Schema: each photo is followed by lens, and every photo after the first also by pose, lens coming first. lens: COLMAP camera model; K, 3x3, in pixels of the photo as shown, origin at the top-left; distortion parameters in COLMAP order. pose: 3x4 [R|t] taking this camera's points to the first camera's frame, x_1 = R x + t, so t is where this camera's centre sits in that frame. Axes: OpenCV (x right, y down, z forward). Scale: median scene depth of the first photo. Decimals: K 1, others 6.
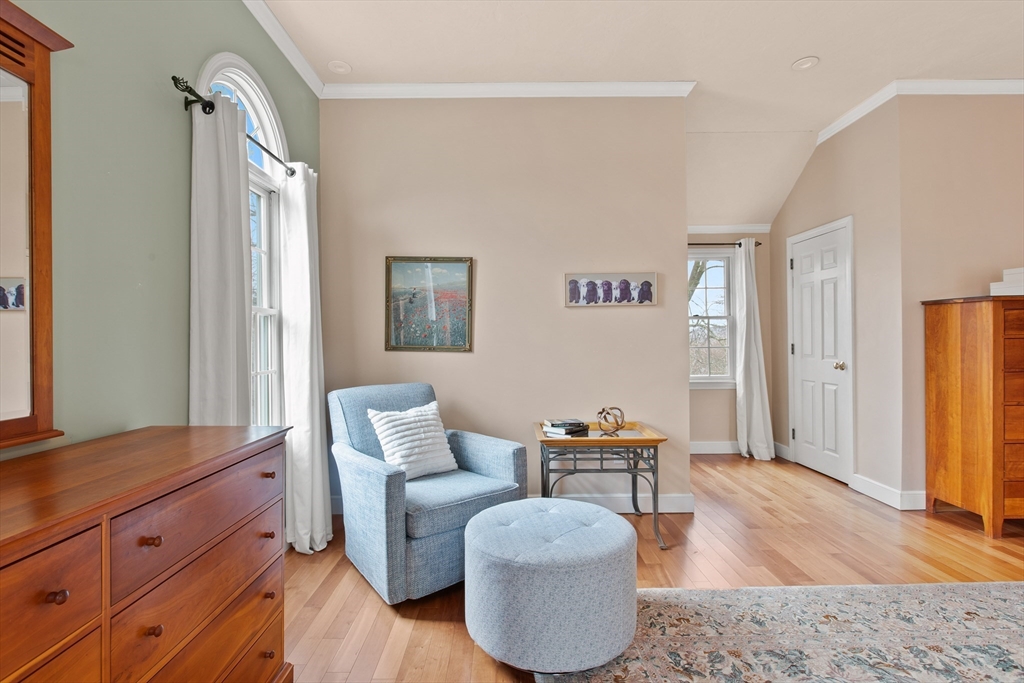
lens RADIAL K [[484.7, 0, 511.7], [0, 484.7, 340.8], [0, 0, 1]] dist [-0.002004, -0.001765]
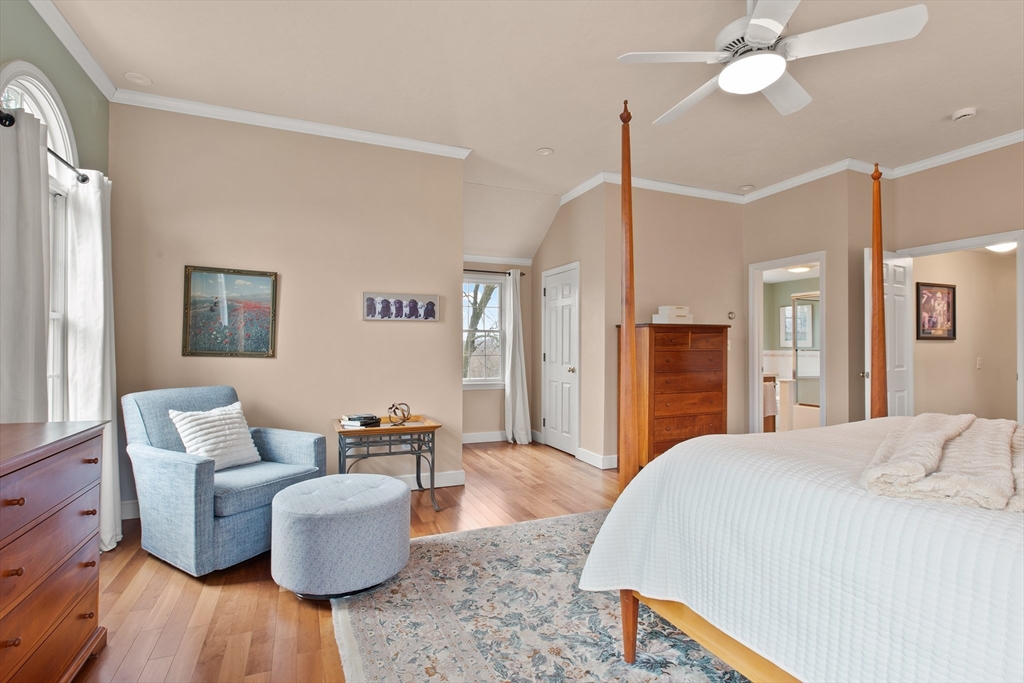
lens RADIAL K [[484.7, 0, 508.6], [0, 484.7, 343.2], [0, 0, 1]] dist [-0.002004, -0.001765]
pose [[0.924121, 0.017781, 0.381685, -0.012899], [-0.013505, 0.999812, -0.013879, -0.002204], [-0.381861, 0.007671, 0.924188, -0.265033]]
